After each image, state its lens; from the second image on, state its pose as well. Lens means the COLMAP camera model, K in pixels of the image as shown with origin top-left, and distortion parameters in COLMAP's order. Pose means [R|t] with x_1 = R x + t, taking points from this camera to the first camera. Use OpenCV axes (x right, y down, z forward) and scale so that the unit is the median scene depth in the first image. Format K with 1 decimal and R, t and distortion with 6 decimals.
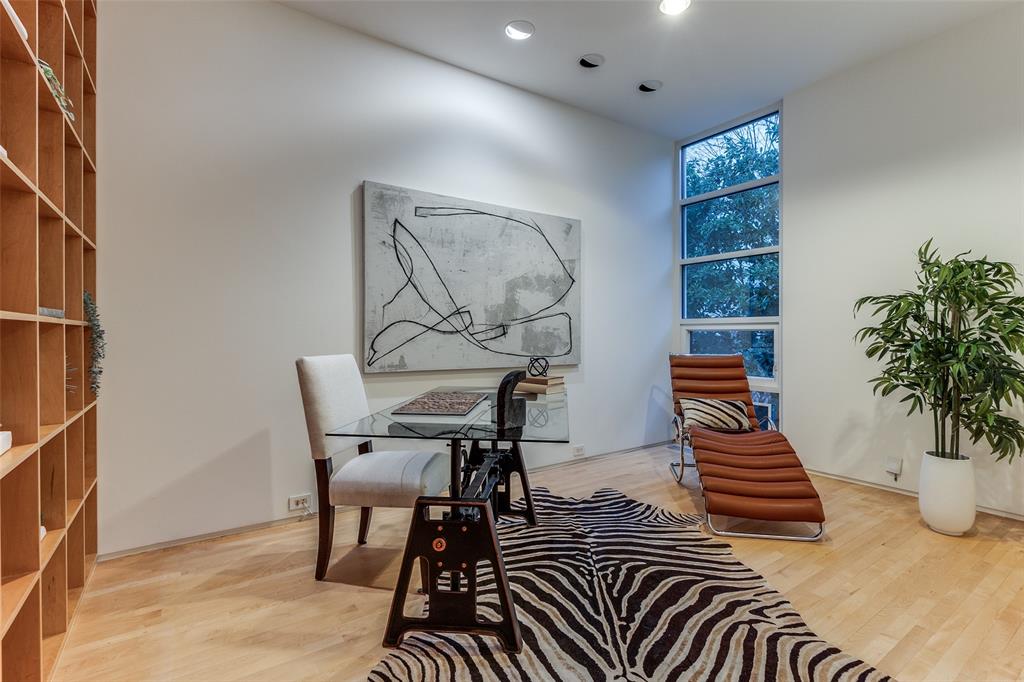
lens RADIAL K [[476.9, 0, 518.5], [0, 476.9, 335.5], [0, 0, 1]] dist [-0.001018, 0.000094]
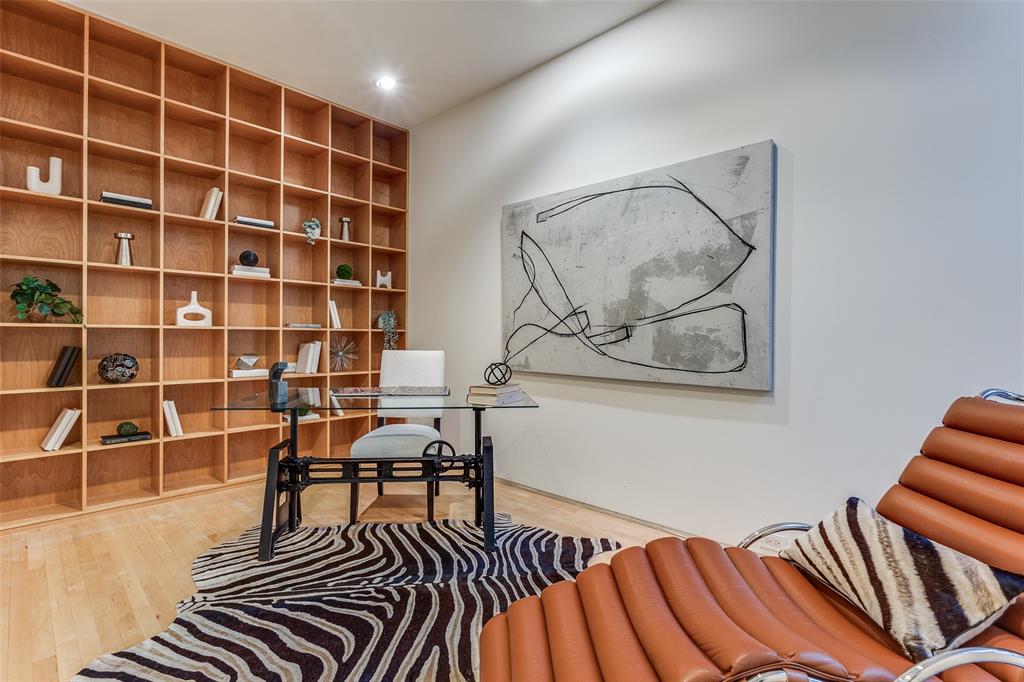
lens RADIAL K [[476.9, 0, 518.5], [0, 476.9, 335.5], [0, 0, 1]] dist [-0.001018, 0.000094]
pose [[0.211228, 0.002176, -0.977434, 0.753049], [-0.010143, 0.999949, 0.000034, -0.004466], [0.977384, 0.009907, 0.211240, 0.705515]]
